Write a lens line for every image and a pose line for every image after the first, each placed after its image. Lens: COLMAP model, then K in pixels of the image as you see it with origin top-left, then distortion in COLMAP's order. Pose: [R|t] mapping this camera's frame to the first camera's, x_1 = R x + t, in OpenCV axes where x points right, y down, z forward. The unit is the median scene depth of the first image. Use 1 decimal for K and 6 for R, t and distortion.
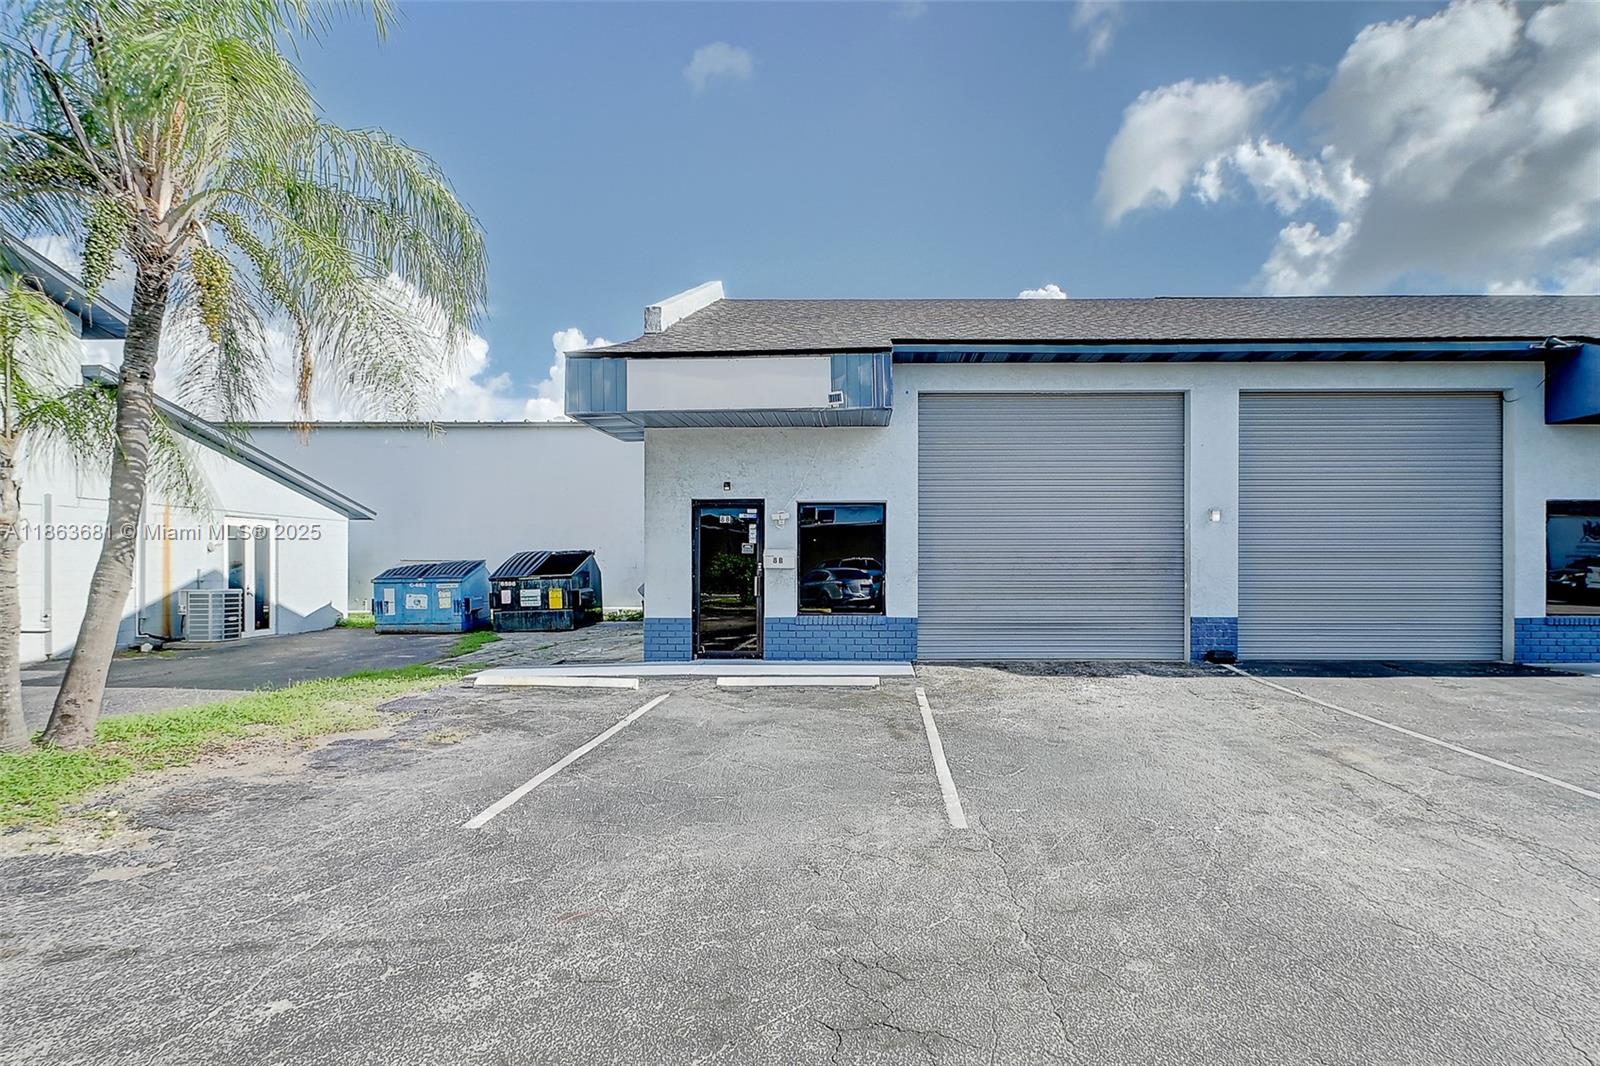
lens RADIAL K [[853.5, 0, 877.0], [0, 853.5, 553.4], [0, 0, 1]] dist [0.001030, -0.000141]
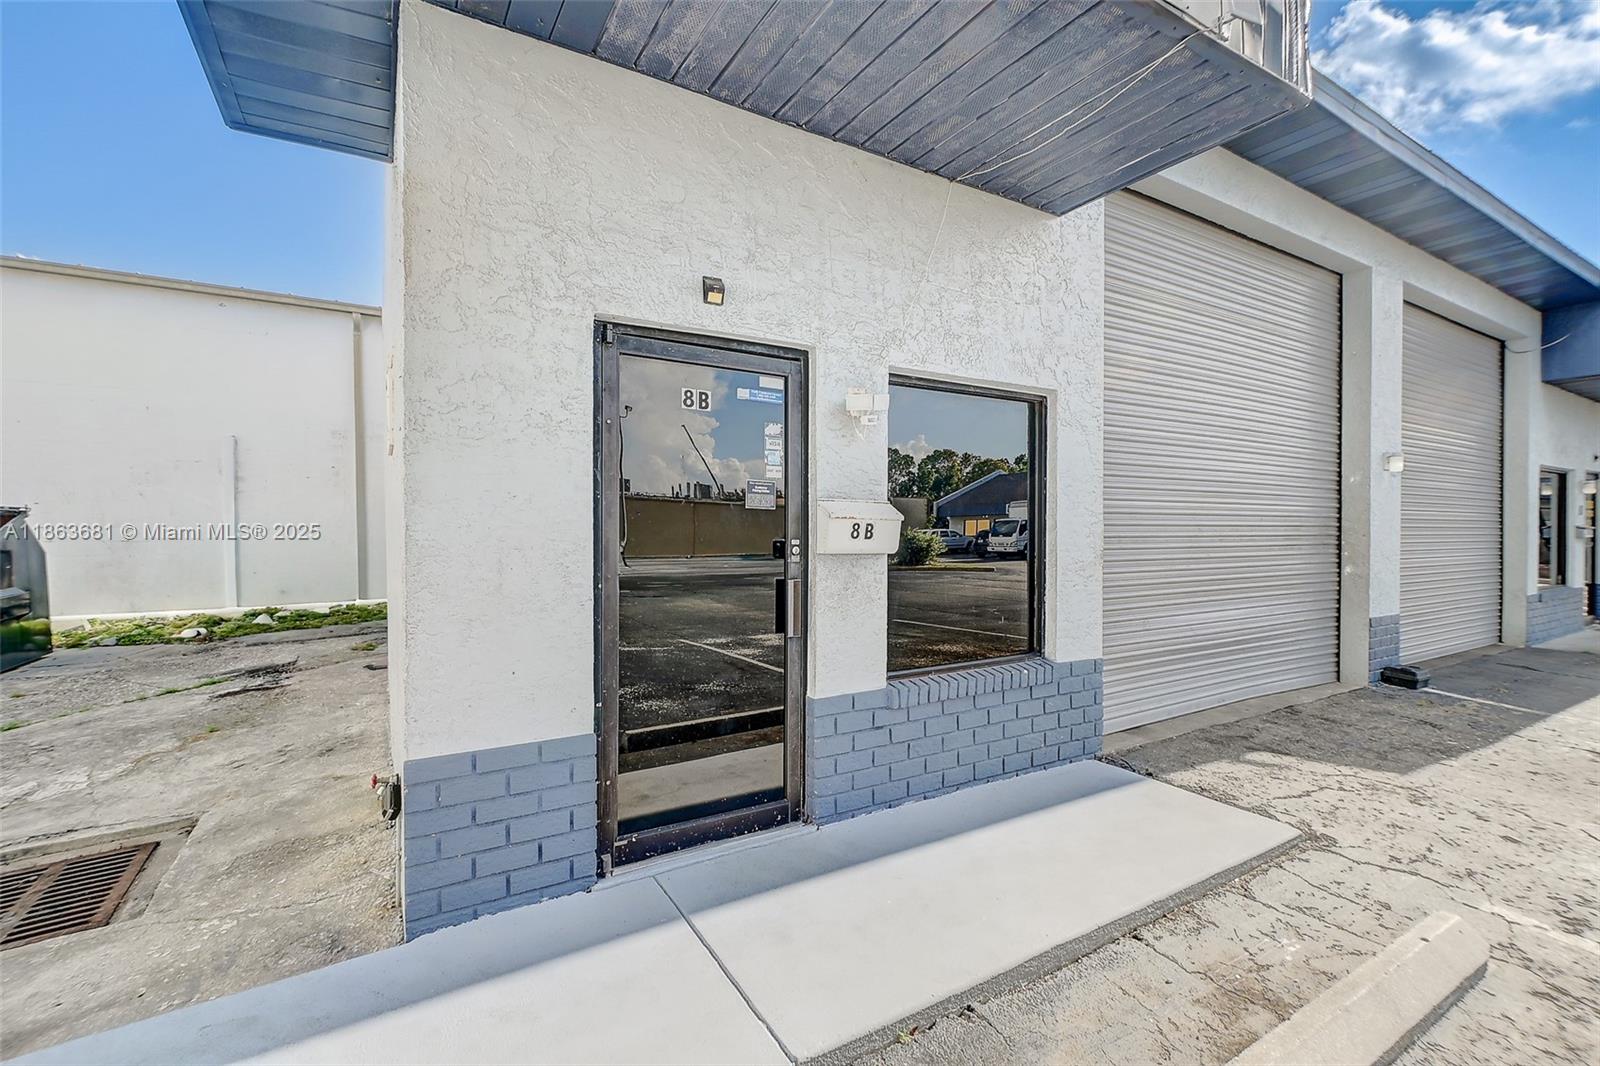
lens RADIAL K [[697.9, 0, 800.0], [0, 697.9, 533.0], [0, 0, 1]] dist [0.002670, 0.000159]
pose [[0.857885, -0.002230, 0.513837, -0.277372], [-0.005546, 0.999892, 0.013599, 0.005155], [-0.513812, -0.014516, 0.857780, 0.762605]]
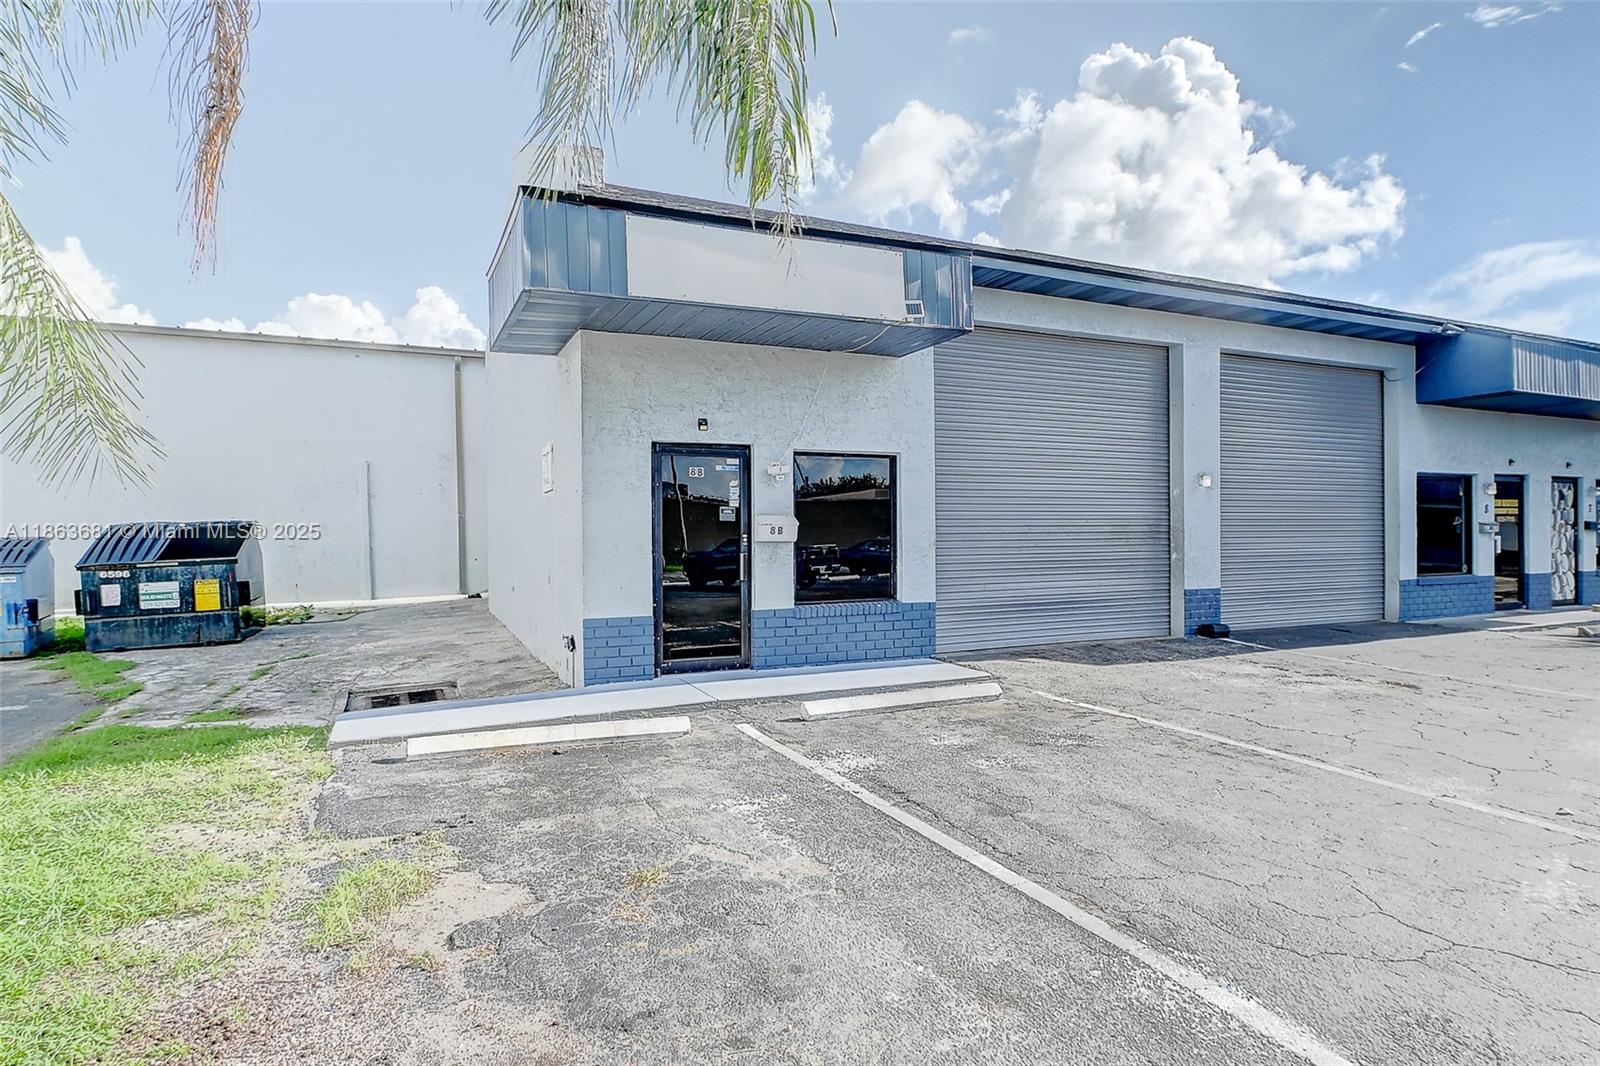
lens RADIAL K [[880.7, 0, 827.7], [0, 880.7, 531.6], [0, 0, 1]] dist [0.003737, 0.000854]
pose [[0.899857, -0.005625, 0.436148, -0.396587], [0.004153, 0.999982, 0.004329, 0.005916], [-0.436165, -0.002085, 0.899864, 0.306412]]
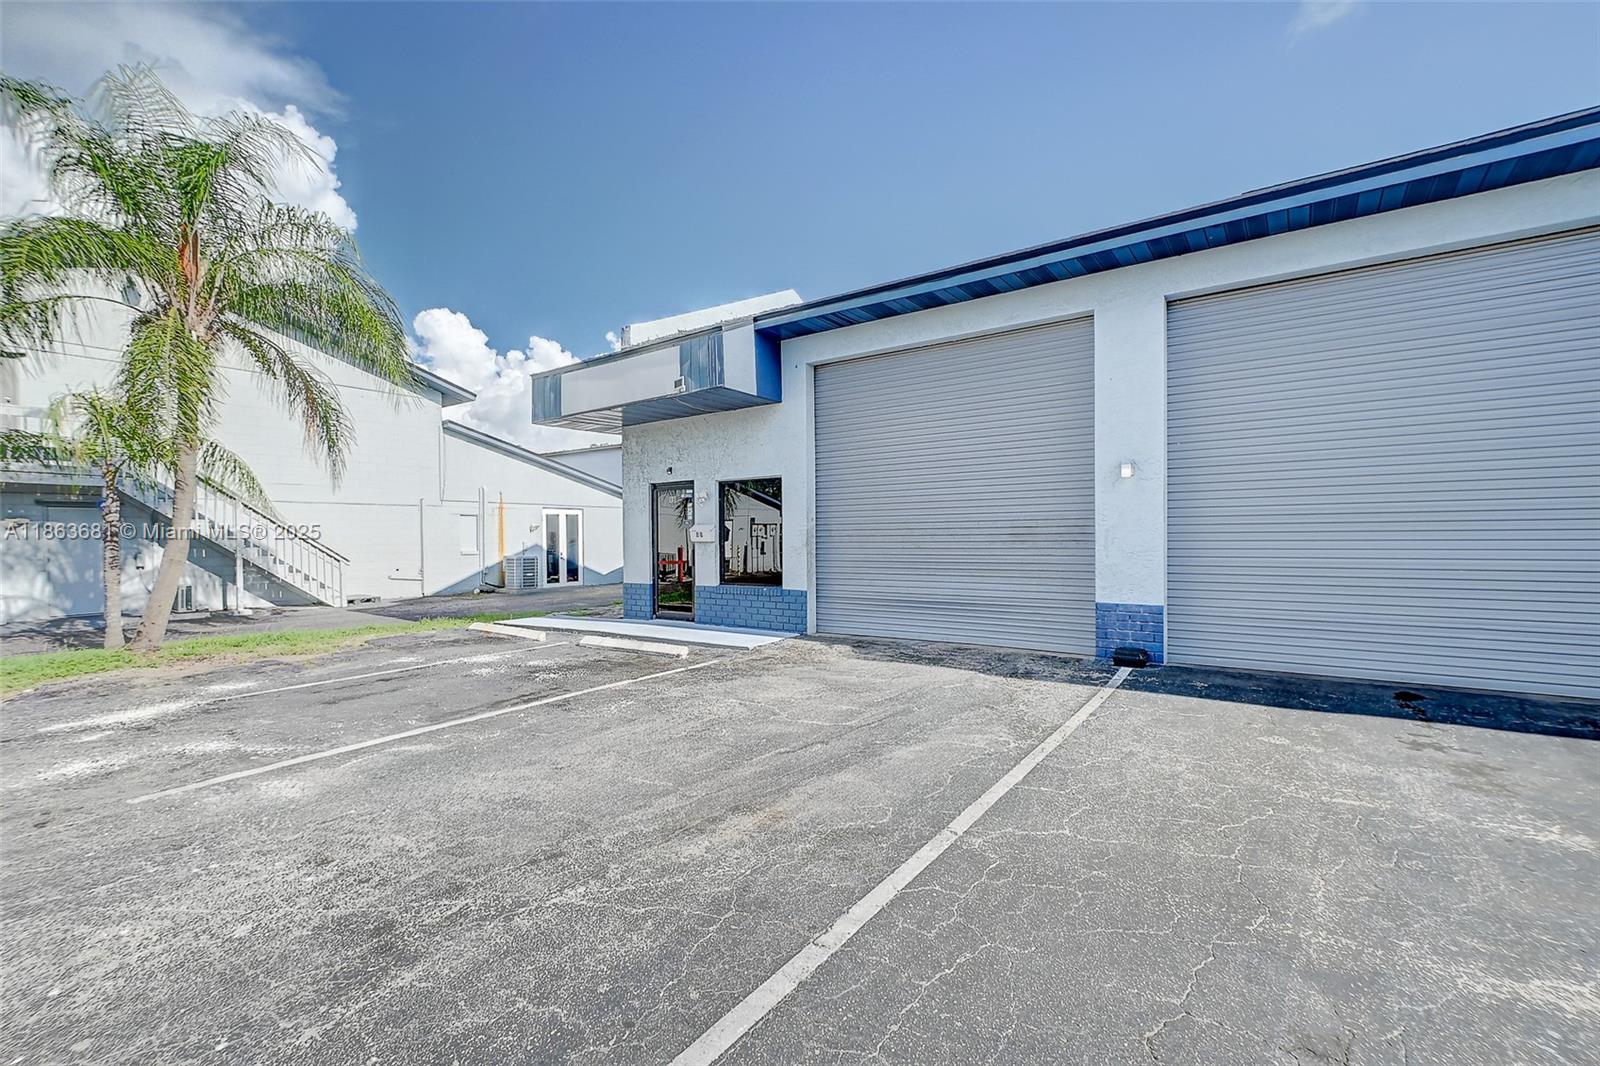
lens RADIAL K [[705.7, 0, 799.5], [0, 705.7, 538.5], [0, 0, 1]] dist [0.001714, 0.000091]
pose [[0.817419, -0.006574, -0.576007, 0.515332], [0.017734, 0.999748, 0.013756, 0.002474], [0.575771, -0.021459, 0.817329, 0.317525]]
